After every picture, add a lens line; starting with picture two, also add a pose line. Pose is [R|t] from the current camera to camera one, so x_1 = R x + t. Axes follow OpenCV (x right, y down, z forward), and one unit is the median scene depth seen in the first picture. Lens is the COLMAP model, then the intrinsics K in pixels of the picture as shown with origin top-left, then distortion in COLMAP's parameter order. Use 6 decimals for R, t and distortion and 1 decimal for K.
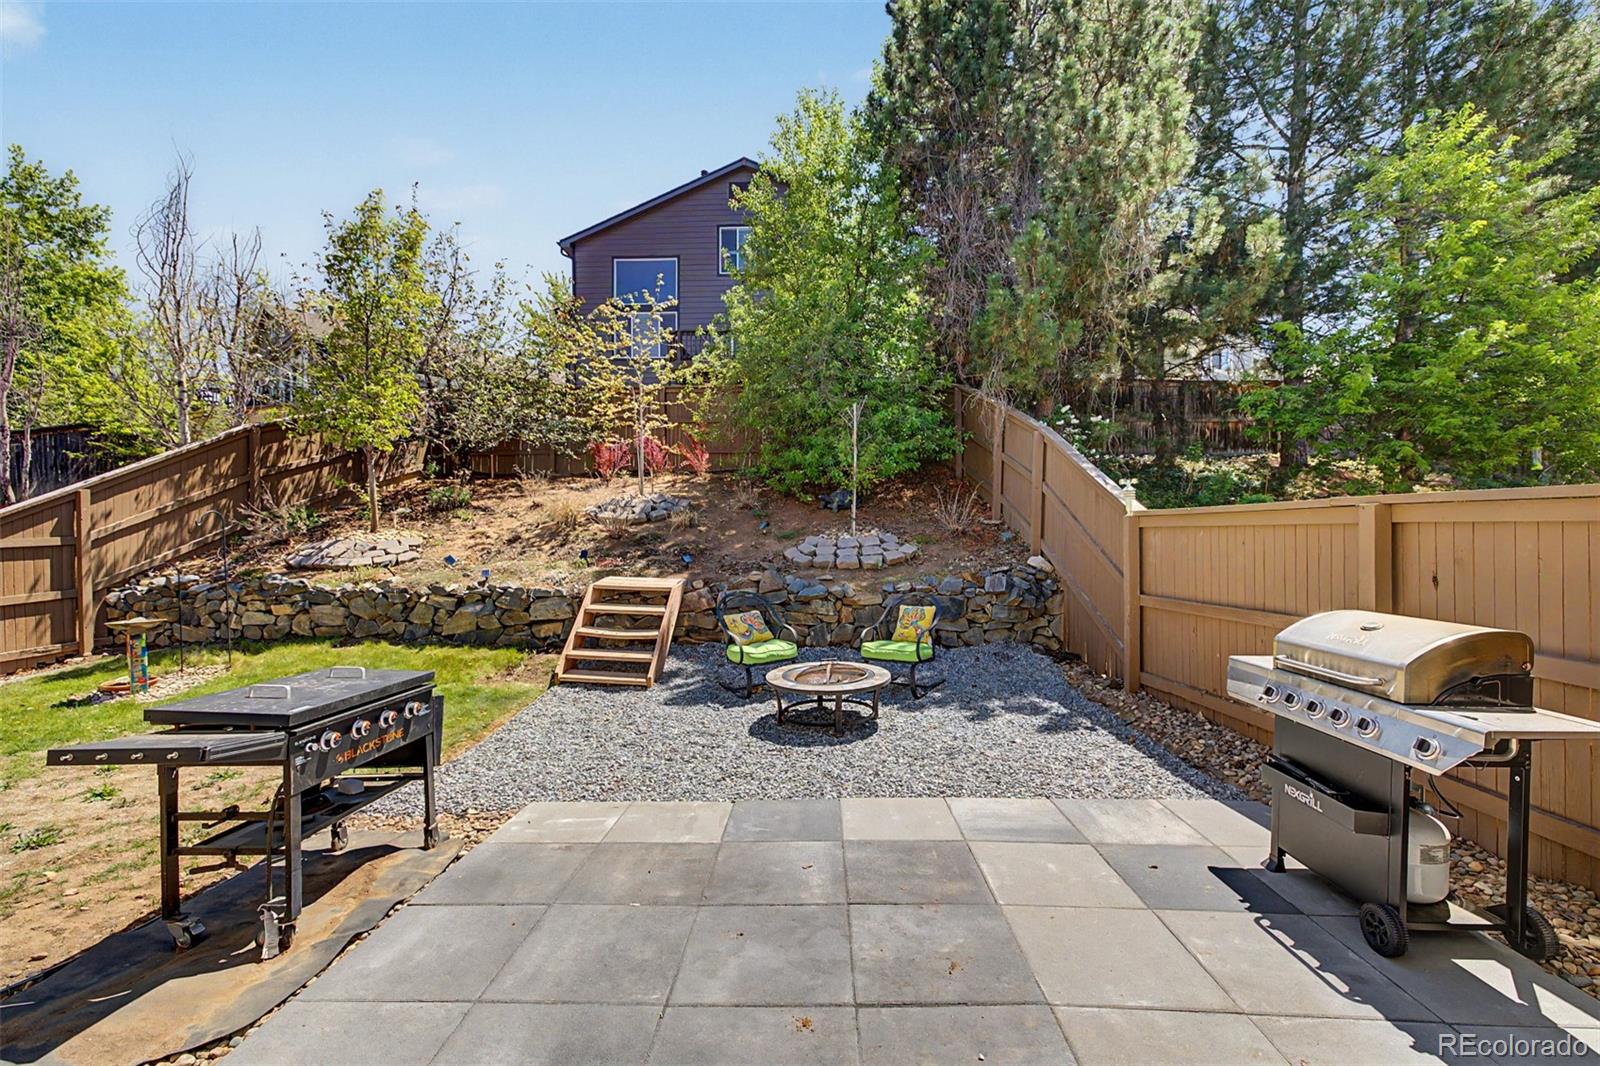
lens RADIAL K [[677.3, 0, 805.8], [0, 677.3, 529.6], [0, 0, 1]] dist [0.009725, -0.002536]
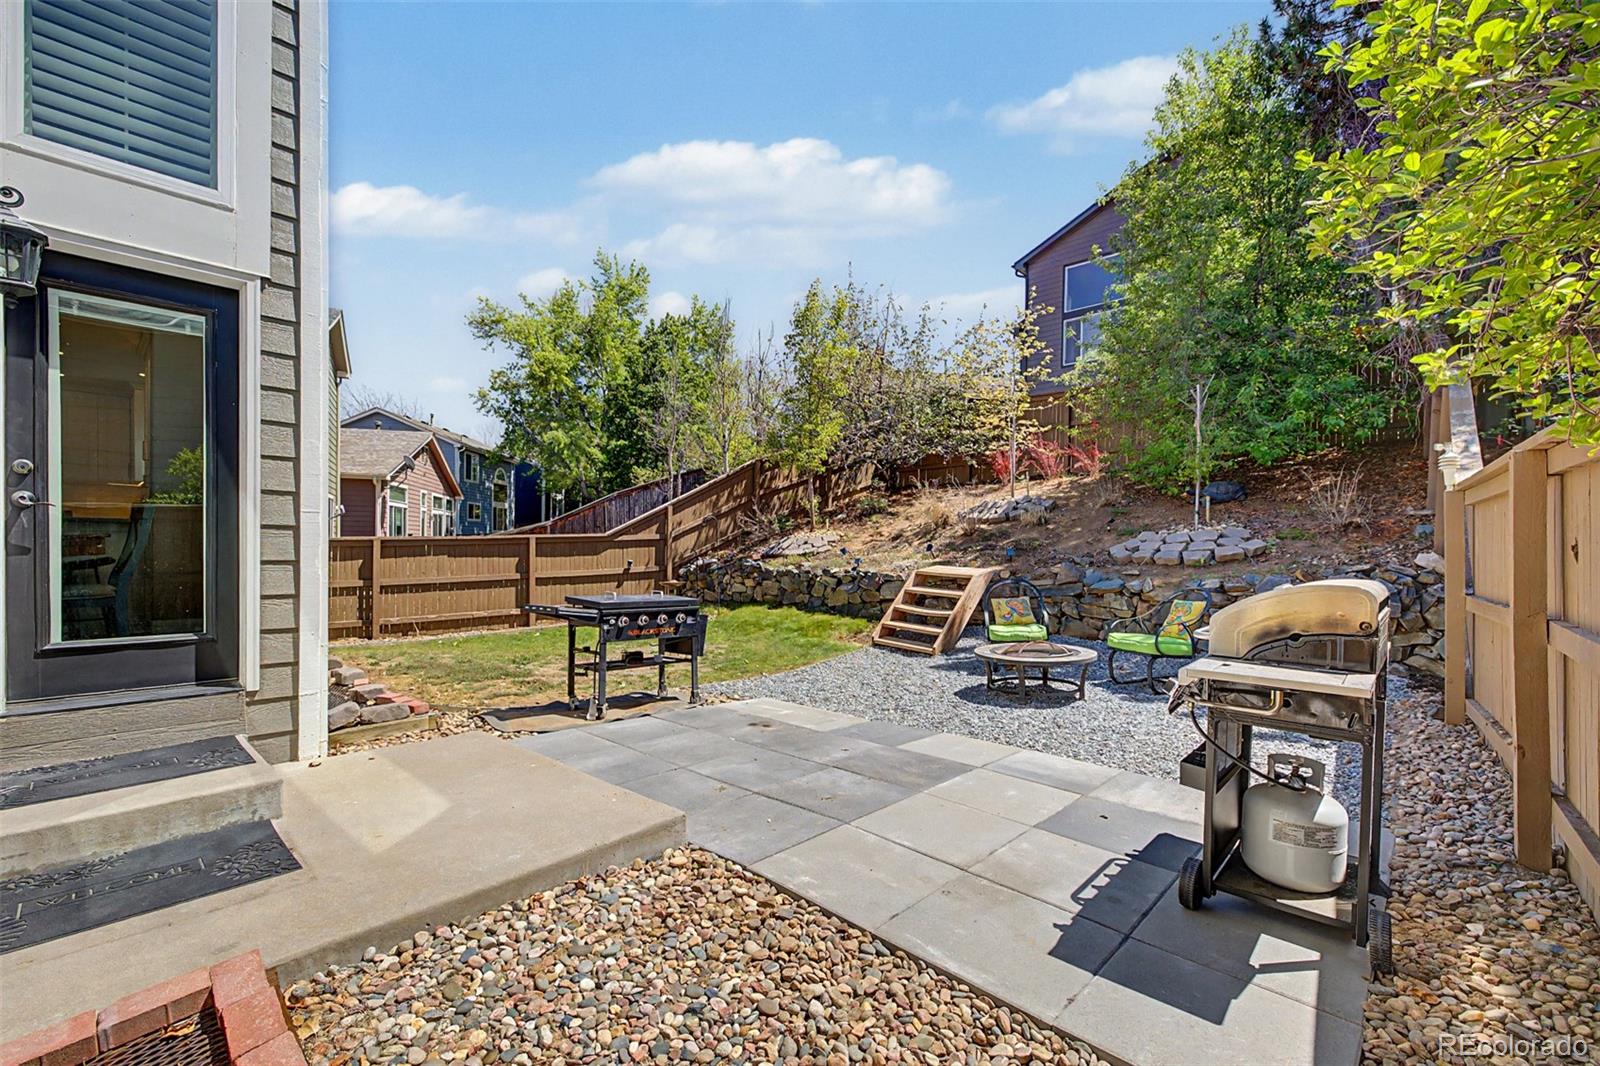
lens RADIAL K [[677.3, 0, 805.7], [0, 677.3, 537.9], [0, 0, 1]] dist [0.009725, -0.002536]
pose [[0.752589, -0.000156, -0.658490, 0.306112], [-0.003156, 0.999988, -0.003844, 0.026077], [0.658483, 0.004971, 0.752579, -0.032564]]
